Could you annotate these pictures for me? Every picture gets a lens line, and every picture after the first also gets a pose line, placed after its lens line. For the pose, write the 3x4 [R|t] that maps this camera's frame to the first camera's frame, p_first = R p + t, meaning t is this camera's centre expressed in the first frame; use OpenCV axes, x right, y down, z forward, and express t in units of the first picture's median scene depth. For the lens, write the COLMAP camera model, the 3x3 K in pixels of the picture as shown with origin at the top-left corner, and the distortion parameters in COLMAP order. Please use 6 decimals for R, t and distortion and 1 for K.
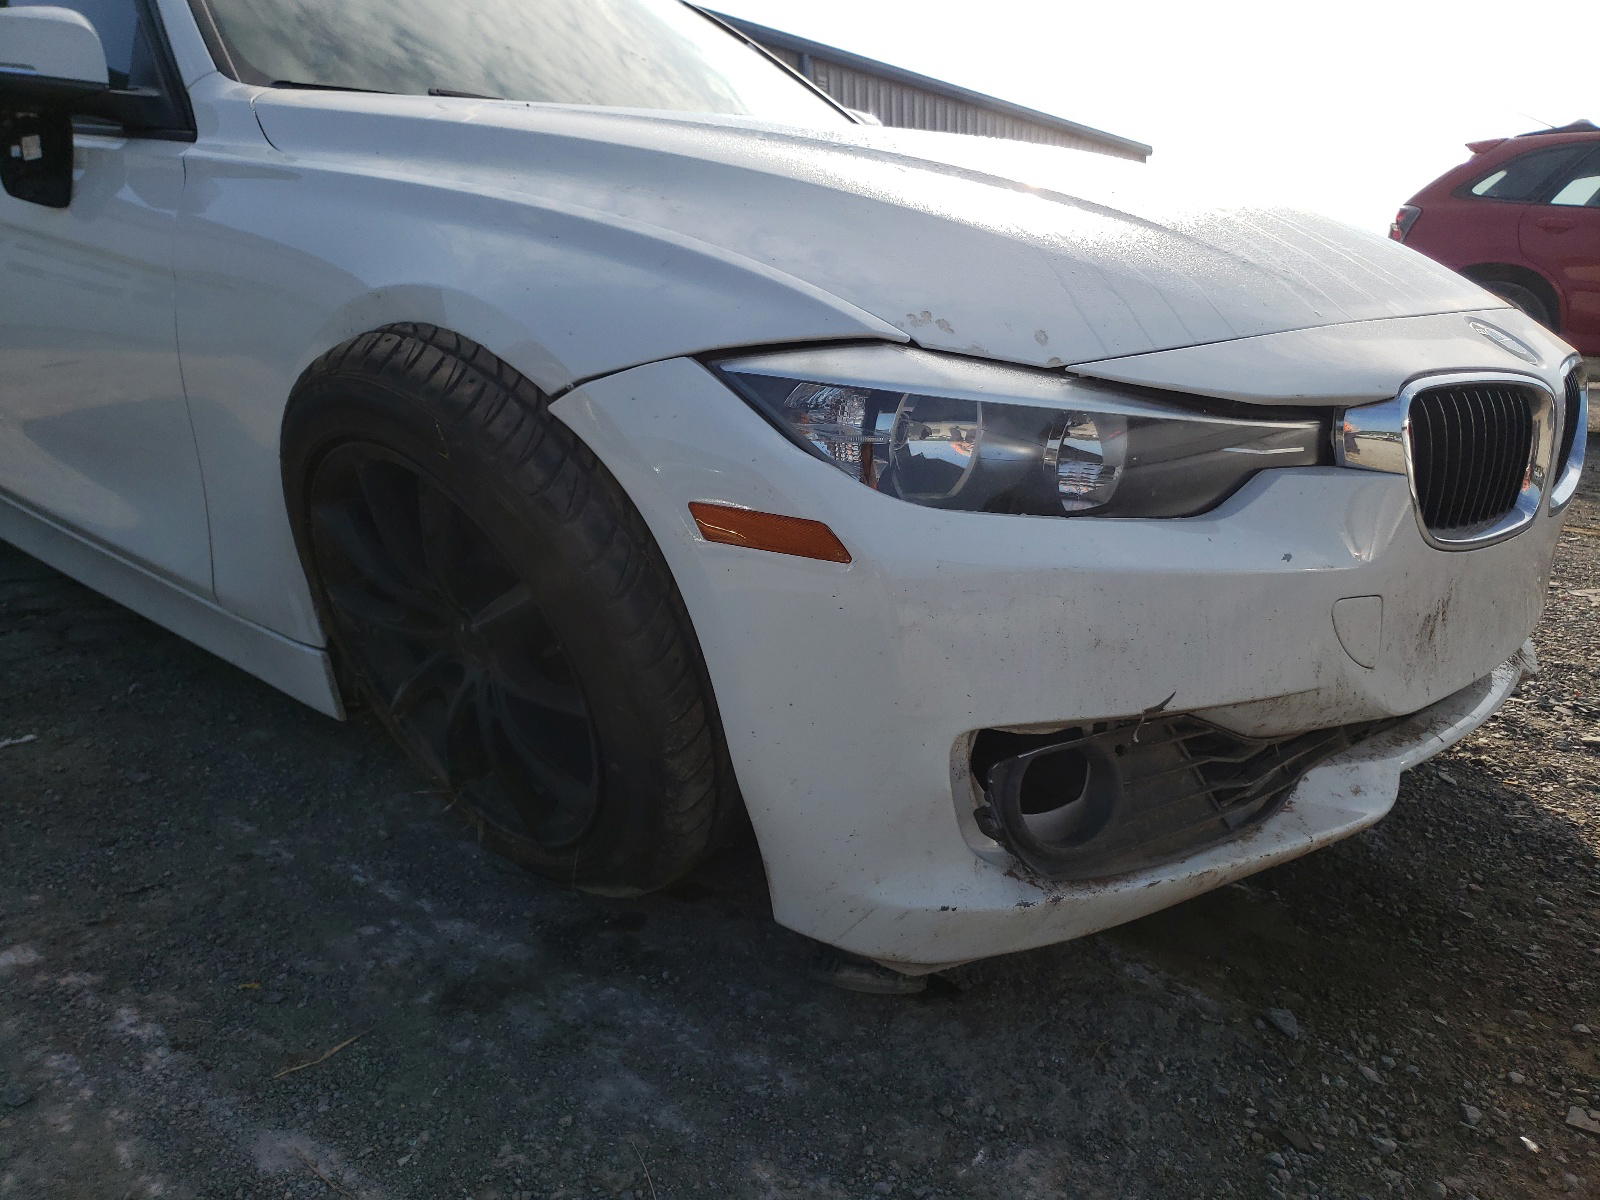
lens RADIAL K [[1239.0, 0, 832.2], [0, 1239.0, 599.9], [0, 0, 1]] dist [0.006732, 0.009250]
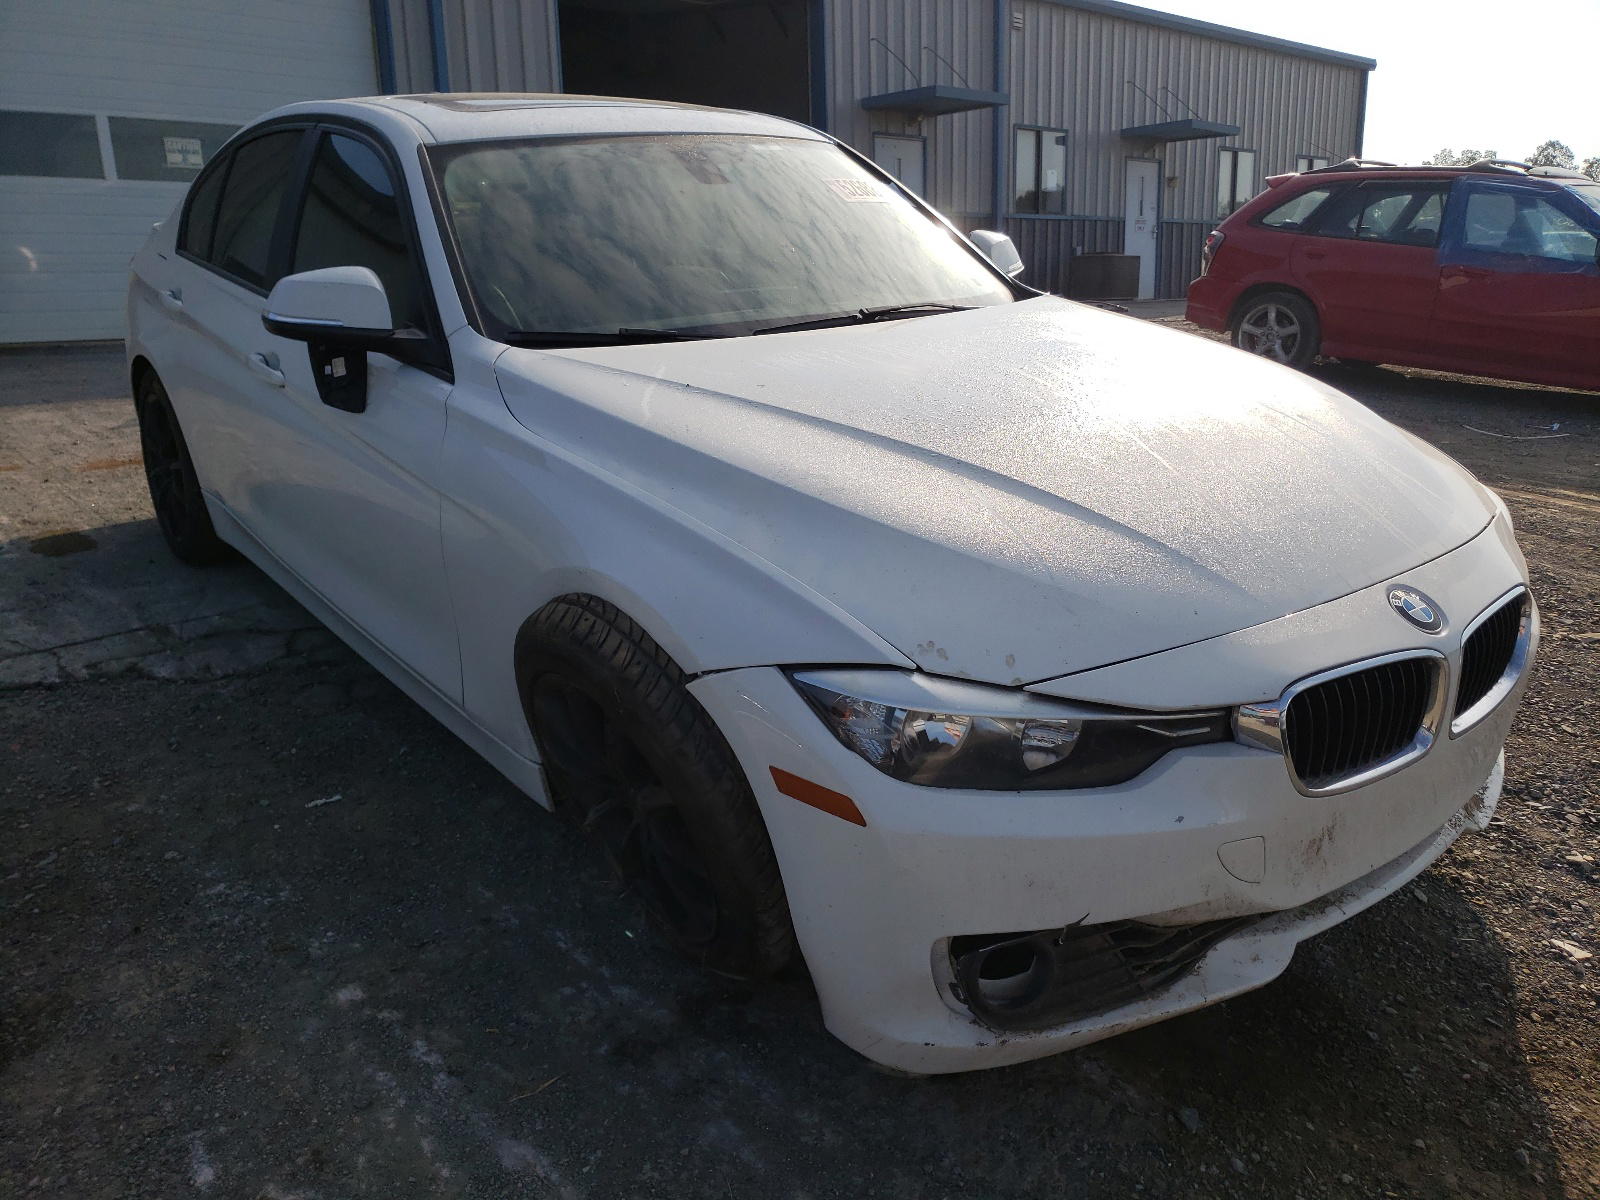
lens RADIAL K [[1239.0, 0, 832.2], [0, 1239.0, 599.9], [0, 0, 1]] dist [0.006732, 0.009250]
pose [[0.988193, 0.036137, -0.148890, 0.162312], [-0.025823, 0.997168, 0.070630, -0.355843], [0.151020, -0.065952, 0.986328, -0.435369]]
